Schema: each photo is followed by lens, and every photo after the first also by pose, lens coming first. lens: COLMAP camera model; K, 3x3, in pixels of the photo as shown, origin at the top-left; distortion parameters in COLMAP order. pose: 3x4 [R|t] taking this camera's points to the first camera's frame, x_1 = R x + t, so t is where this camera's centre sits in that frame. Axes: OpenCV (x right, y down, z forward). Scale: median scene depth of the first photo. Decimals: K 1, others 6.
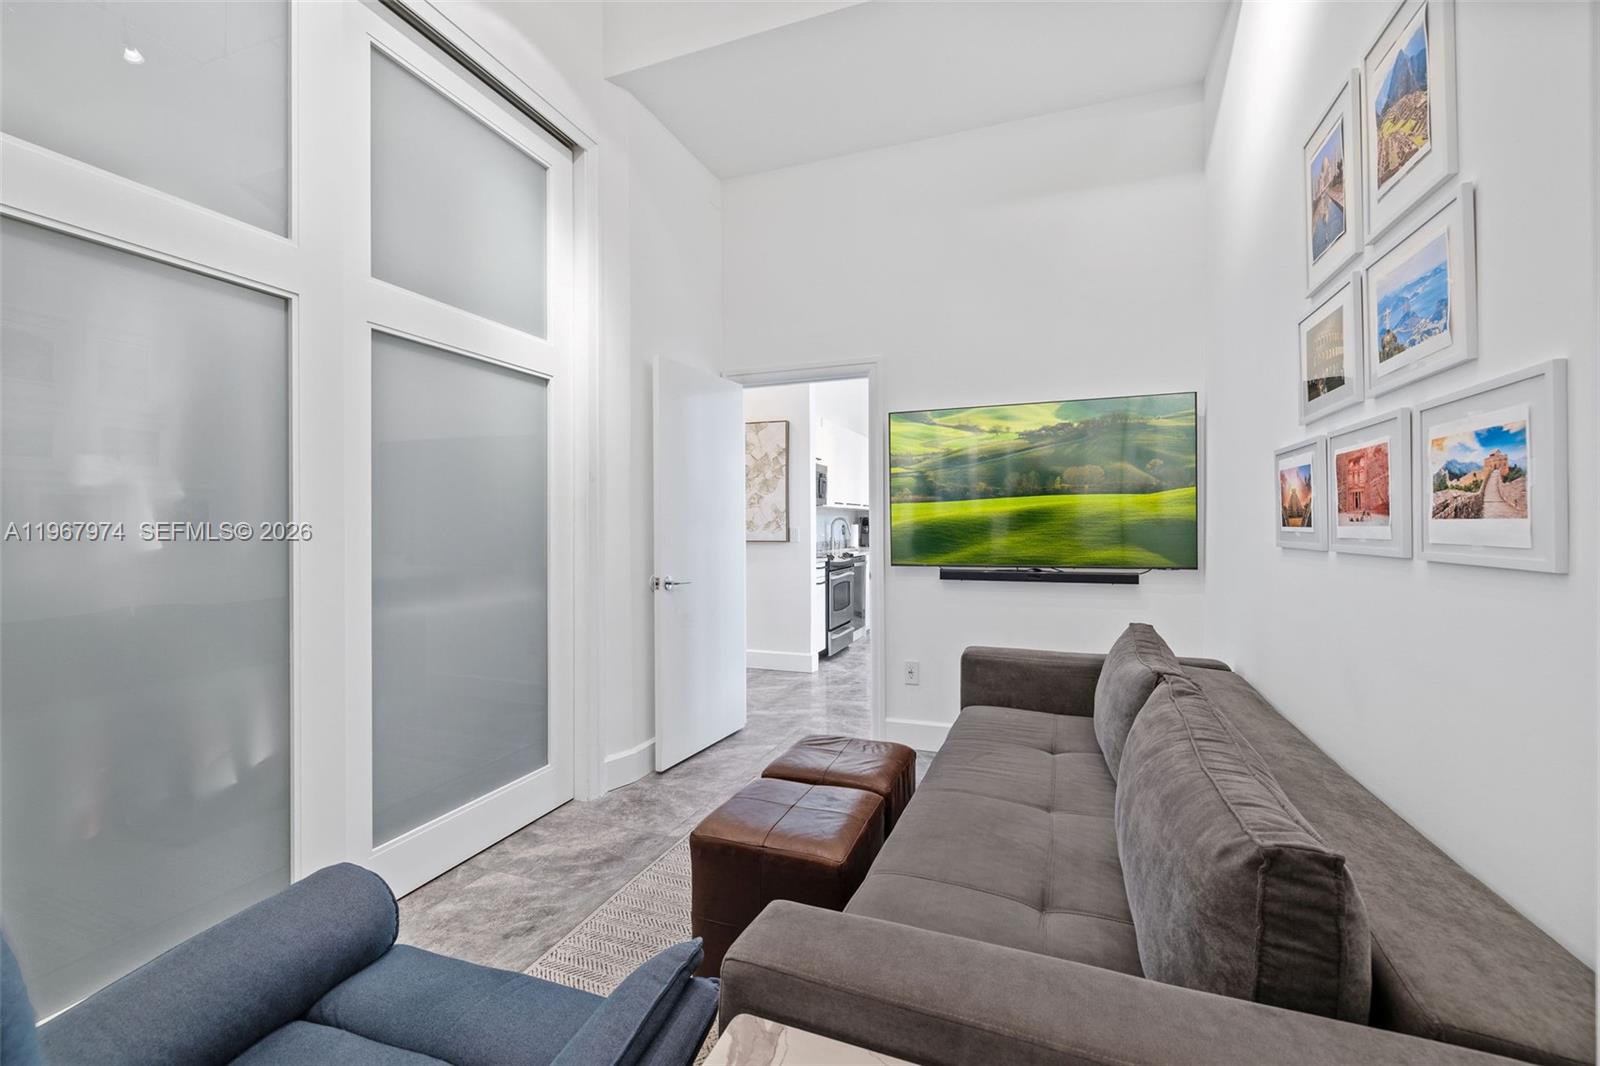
lens RADIAL K [[675.2, 0, 788.7], [0, 675.2, 520.1], [0, 0, 1]] dist [-0.000753, -0.000279]
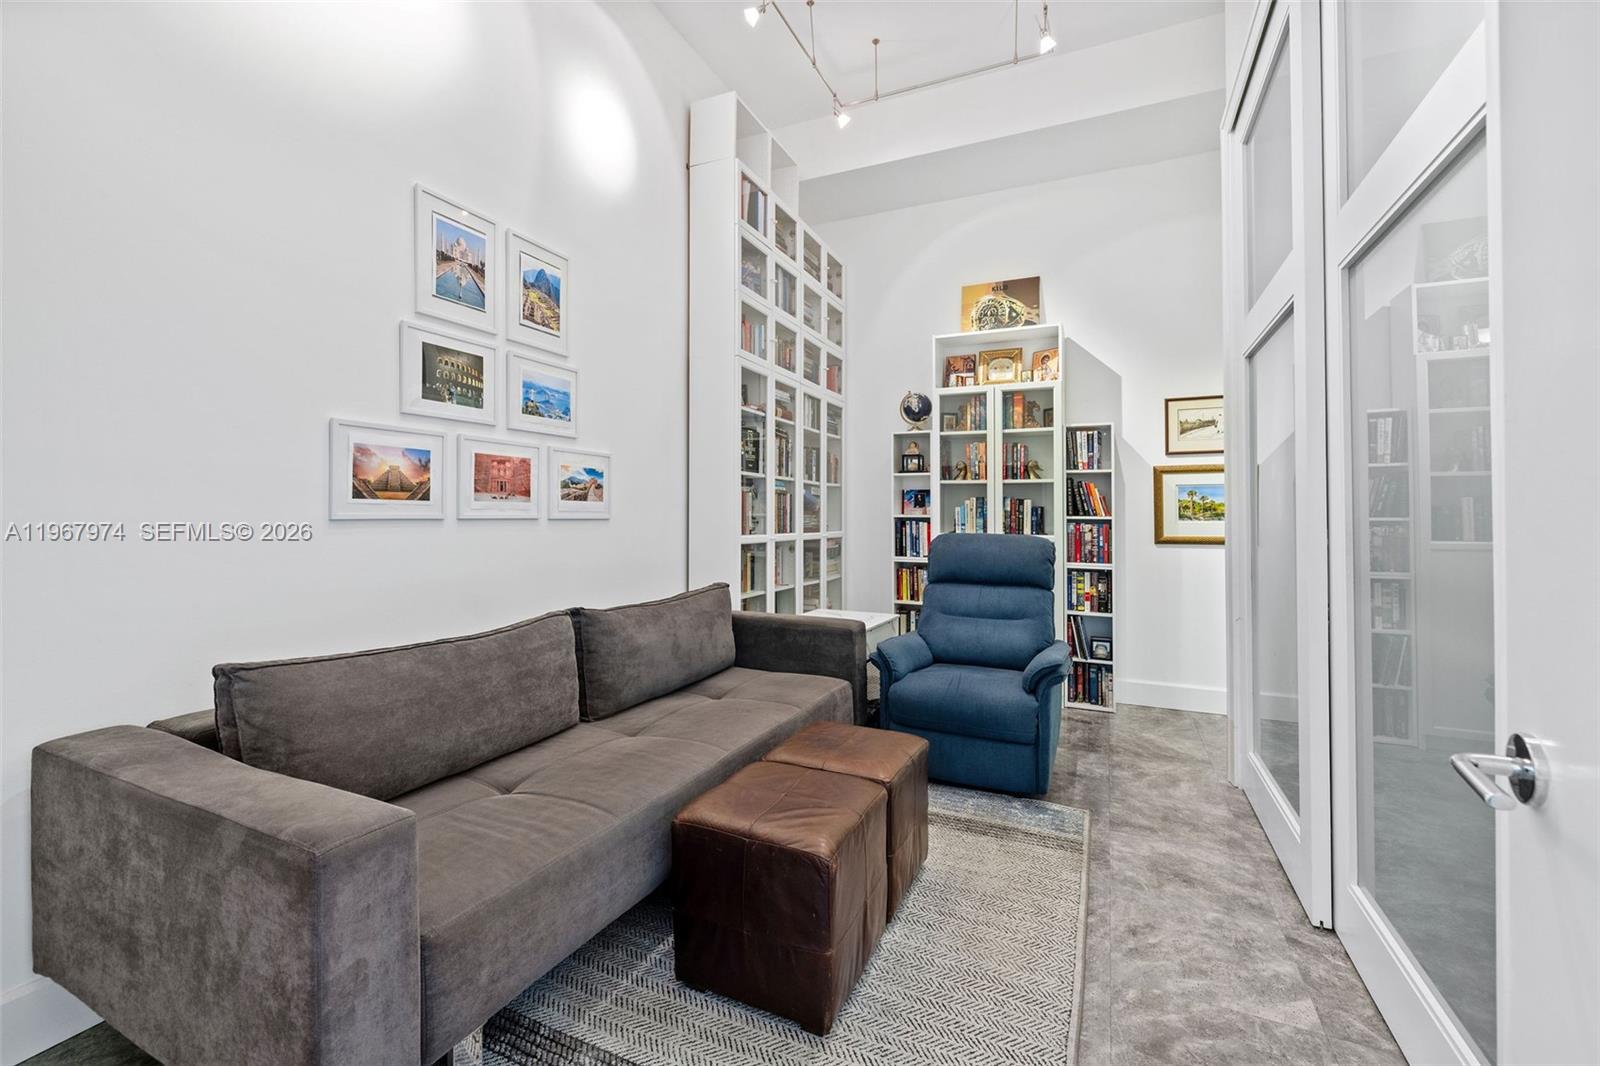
lens RADIAL K [[688.5, 0, 785.2], [0, 688.5, 510.4], [0, 0, 1]] dist [-0.000459, -0.000015]
pose [[-0.997714, 0.002929, 0.067512, 0.043563], [0.001700, 0.999832, -0.018254, 0.078017], [-0.067554, -0.018097, -0.997551, 3.321686]]
